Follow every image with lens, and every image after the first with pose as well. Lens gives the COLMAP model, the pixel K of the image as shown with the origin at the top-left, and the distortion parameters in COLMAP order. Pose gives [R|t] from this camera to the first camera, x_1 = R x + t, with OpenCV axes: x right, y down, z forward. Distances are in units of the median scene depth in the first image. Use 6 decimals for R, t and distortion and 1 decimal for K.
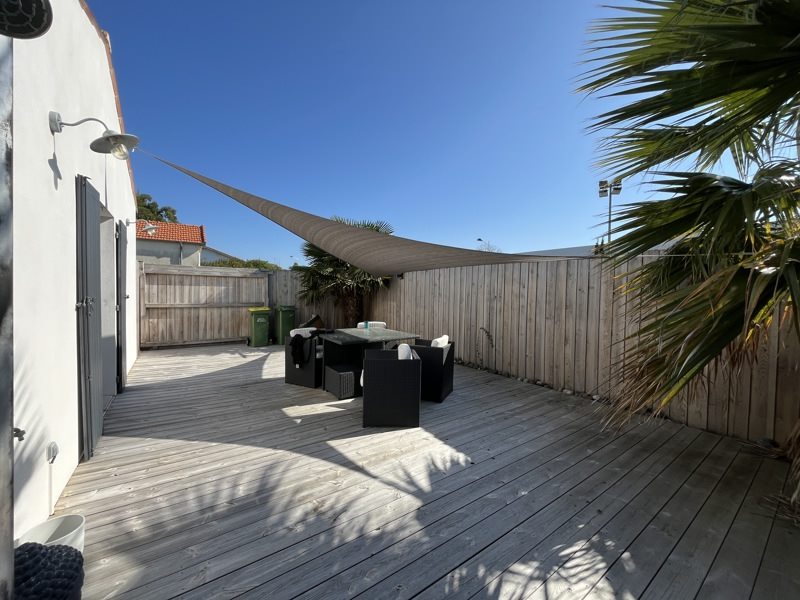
lens RADIAL K [[318.7, 0, 400.0], [0, 318.7, 300.0], [0, 0, 1]] dist [0.000431, 0.000159]
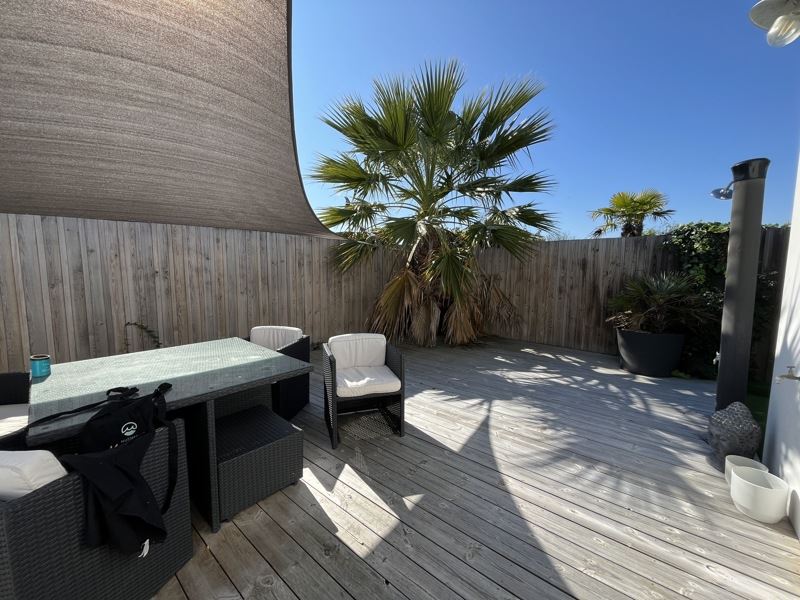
lens RADIAL K [[318.7, 0, 400.0], [0, 318.7, 300.0], [0, 0, 1]] dist [0.000431, 0.000159]
pose [[-0.243900, -0.115730, 0.962870, -0.641325], [0.011695, 0.992431, 0.122245, -0.035847], [-0.969730, 0.041076, -0.240701, 0.893235]]
